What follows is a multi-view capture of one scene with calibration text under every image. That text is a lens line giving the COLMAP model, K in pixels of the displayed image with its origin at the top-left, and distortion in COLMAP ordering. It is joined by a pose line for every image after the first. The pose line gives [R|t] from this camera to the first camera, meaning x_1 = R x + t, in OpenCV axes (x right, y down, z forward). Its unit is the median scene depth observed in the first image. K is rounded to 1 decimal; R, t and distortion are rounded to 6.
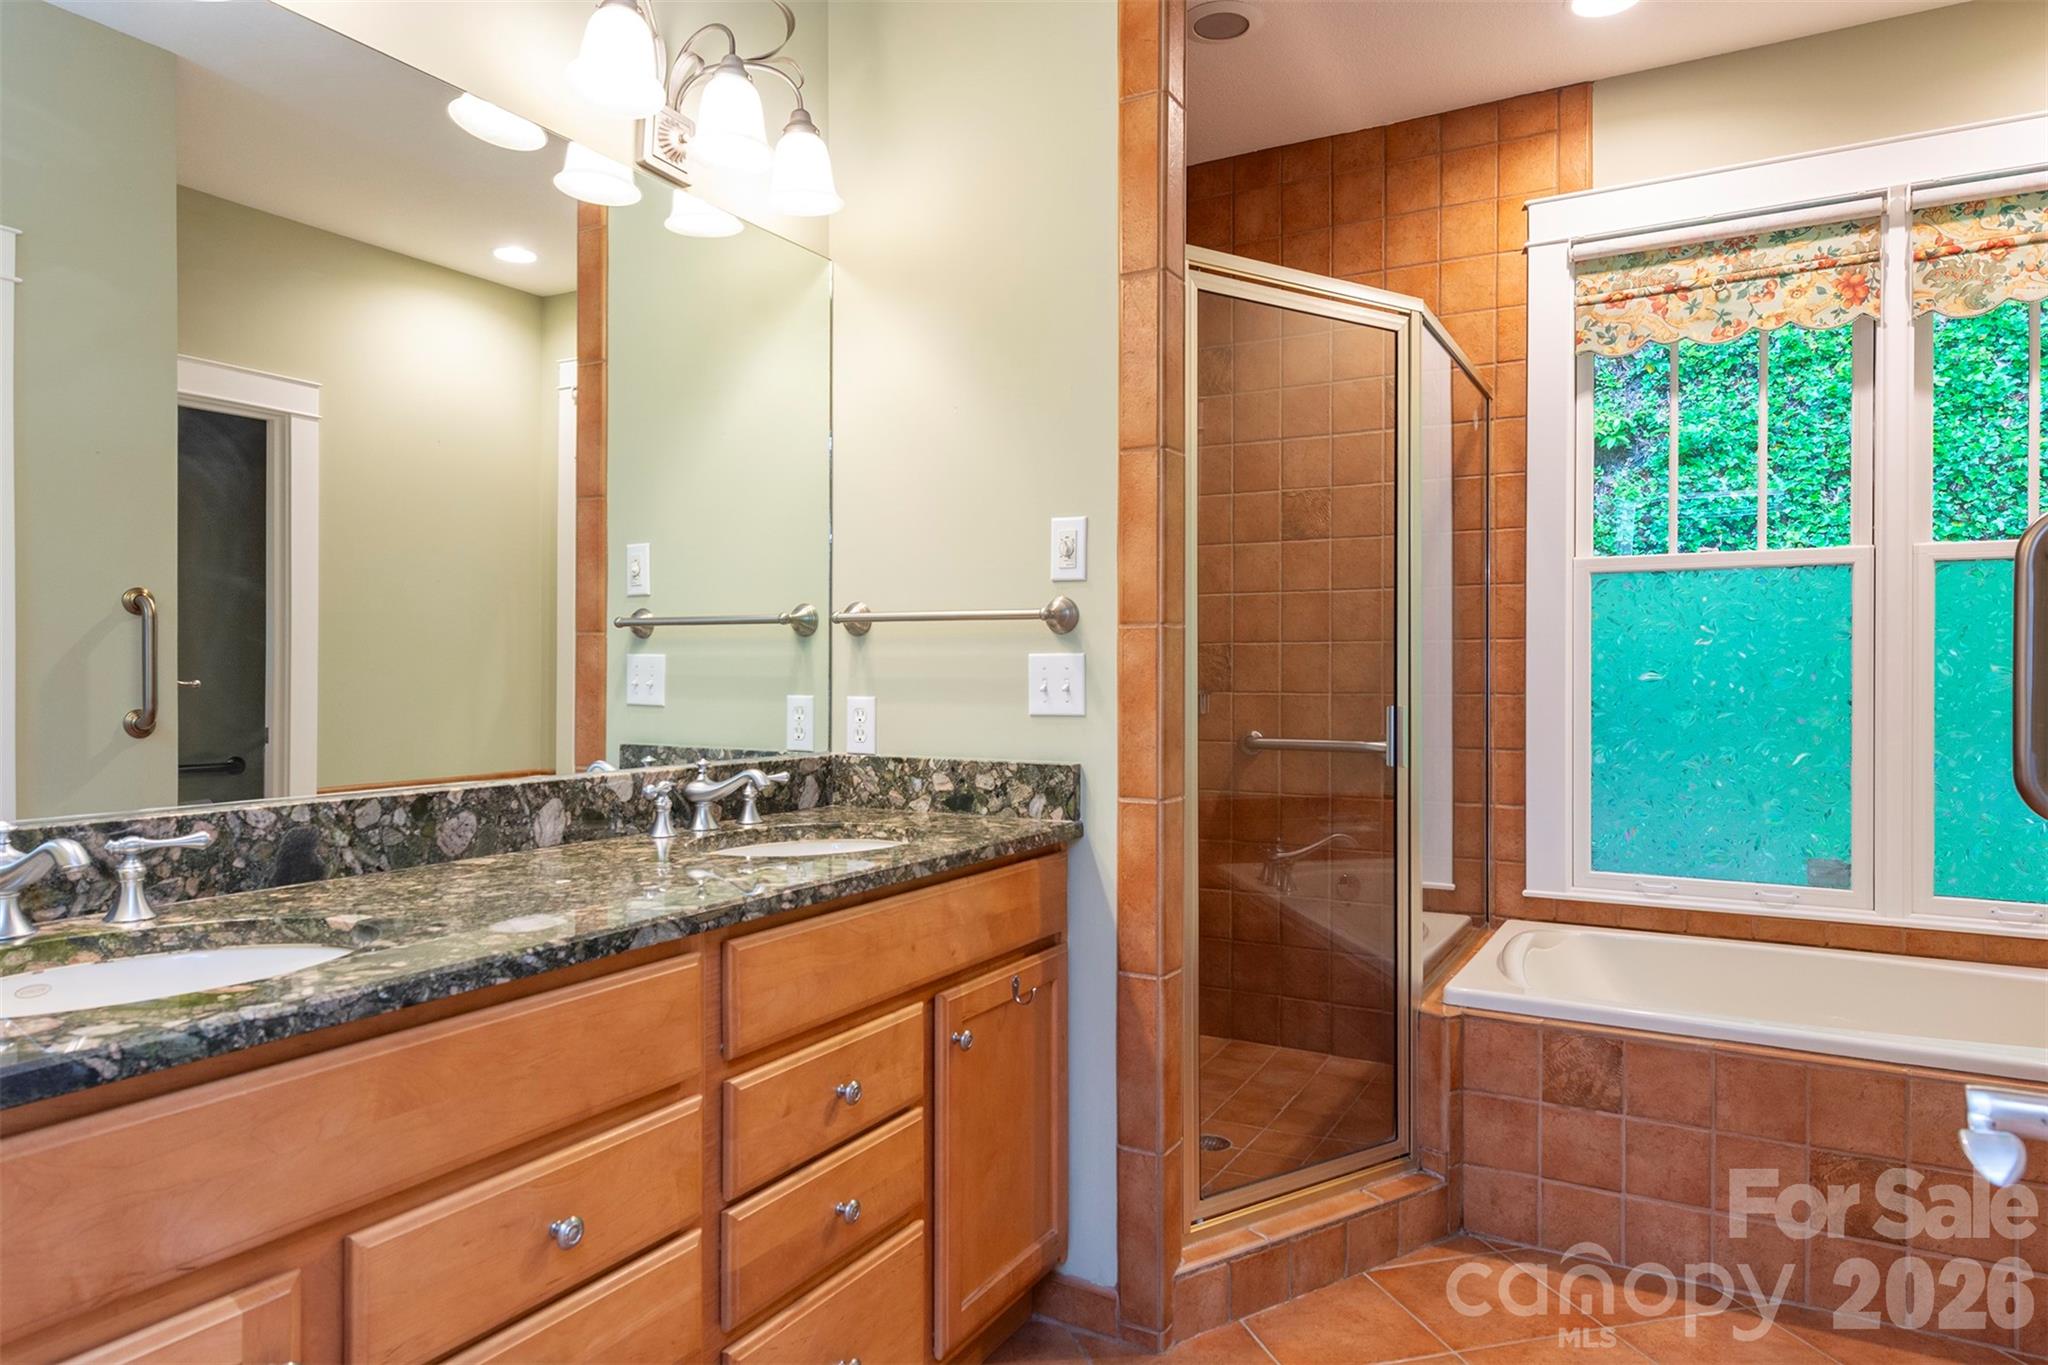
lens RADIAL K [[1272.8, 0, 1019.5], [0, 1272.8, 676.1], [0, 0, 1]] dist [0.006210, 0.000041]
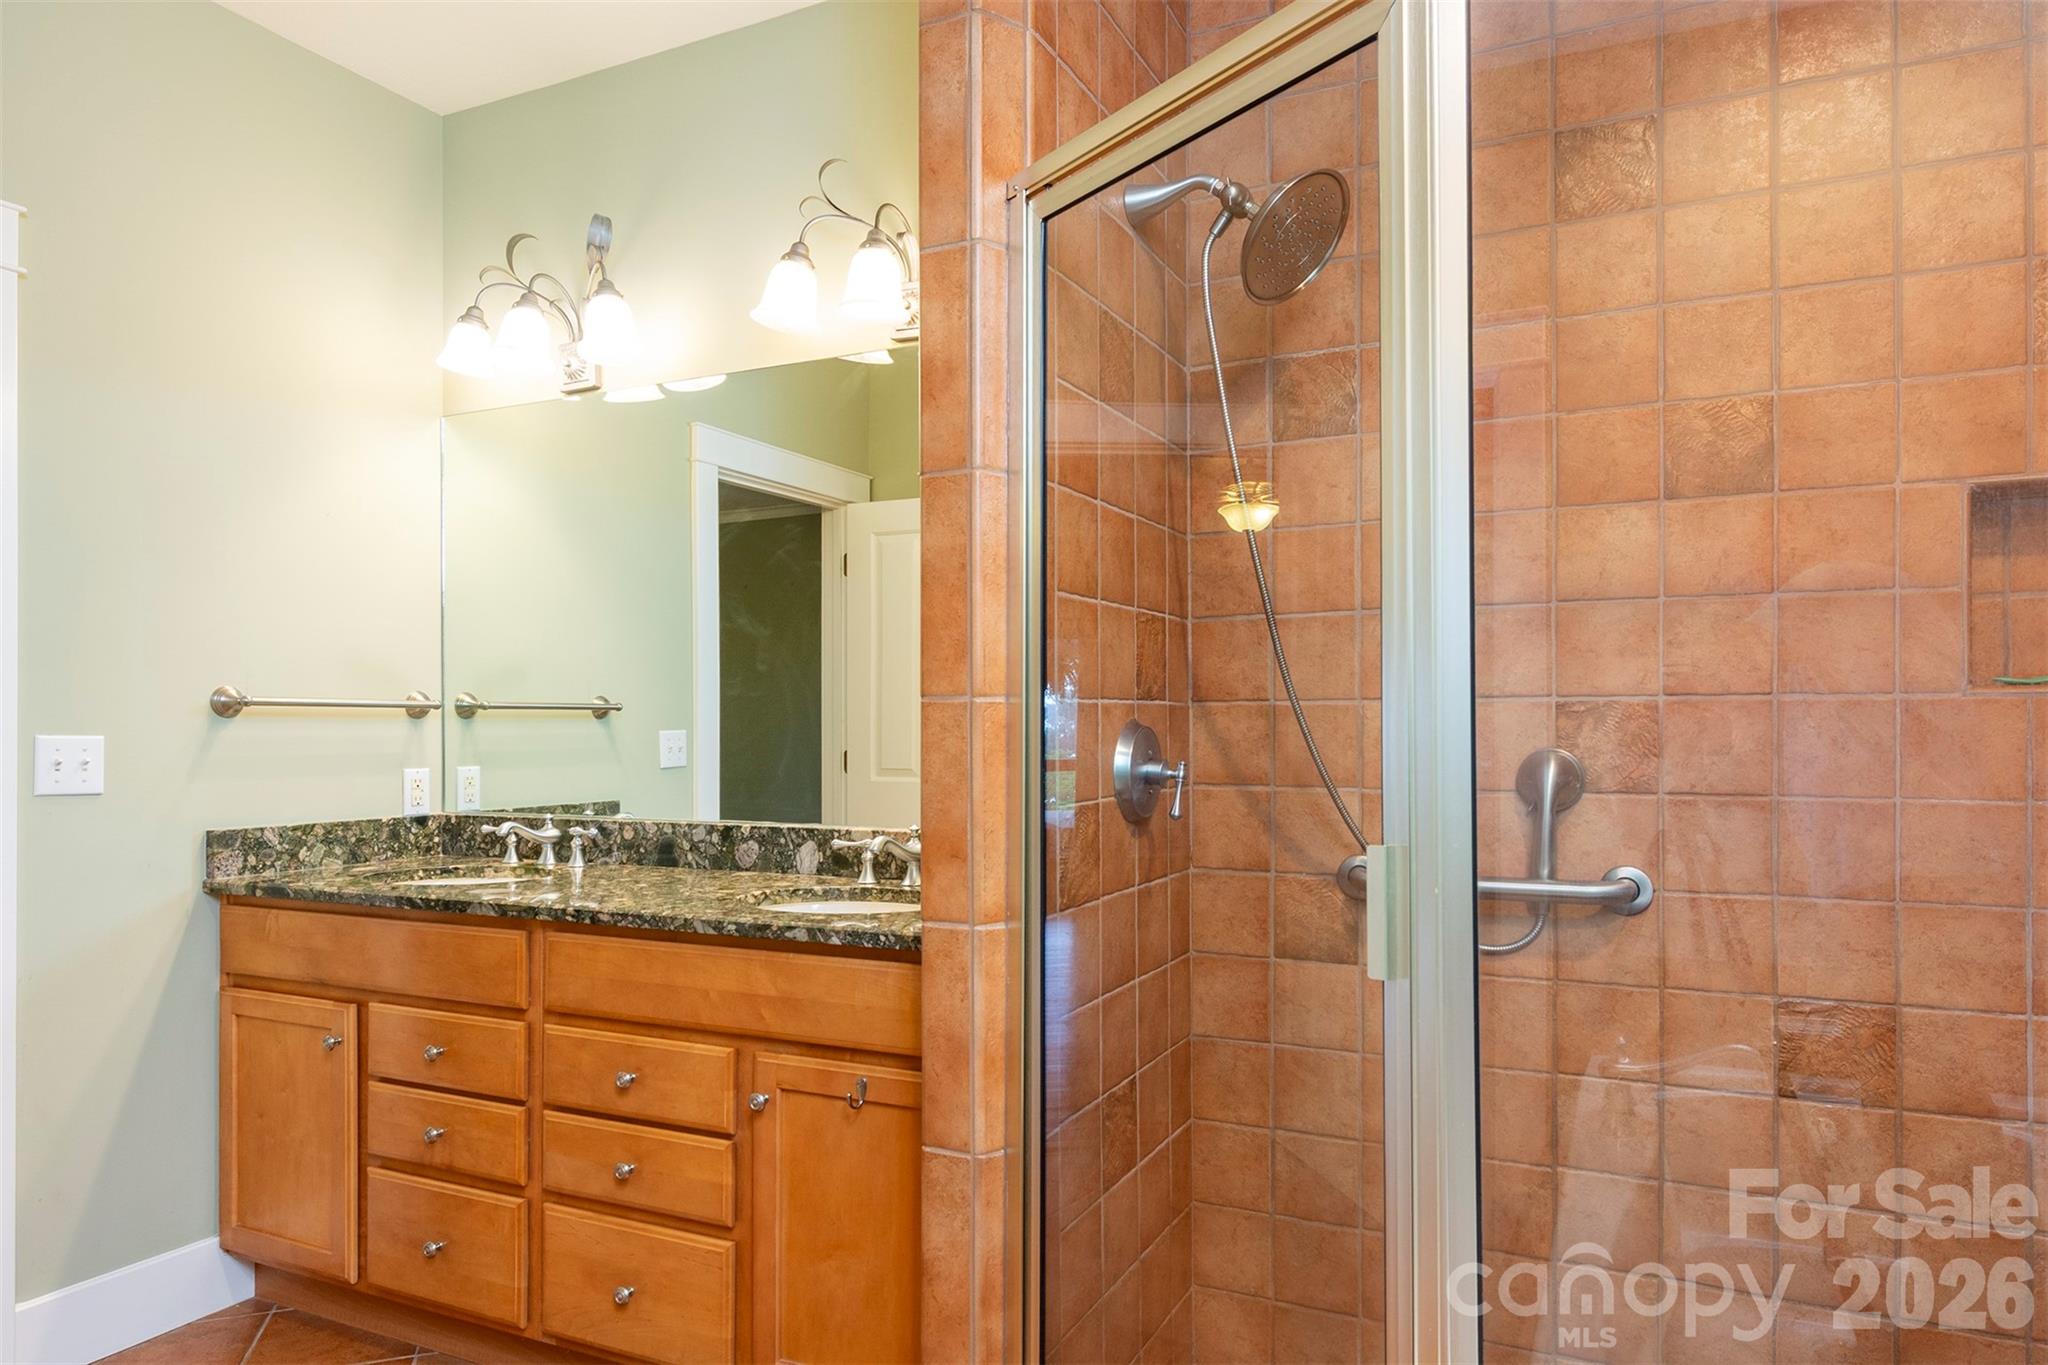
lens RADIAL K [[1272.8, 0, 1023.4], [0, 1272.8, 697.6], [0, 0, 1]] dist [0.006210, 0.000041]
pose [[0.072906, -0.021402, -0.997109, 1.127039], [-0.000157, 0.999769, -0.021470, -0.032686], [0.997339, 0.001721, 0.072886, 1.227484]]
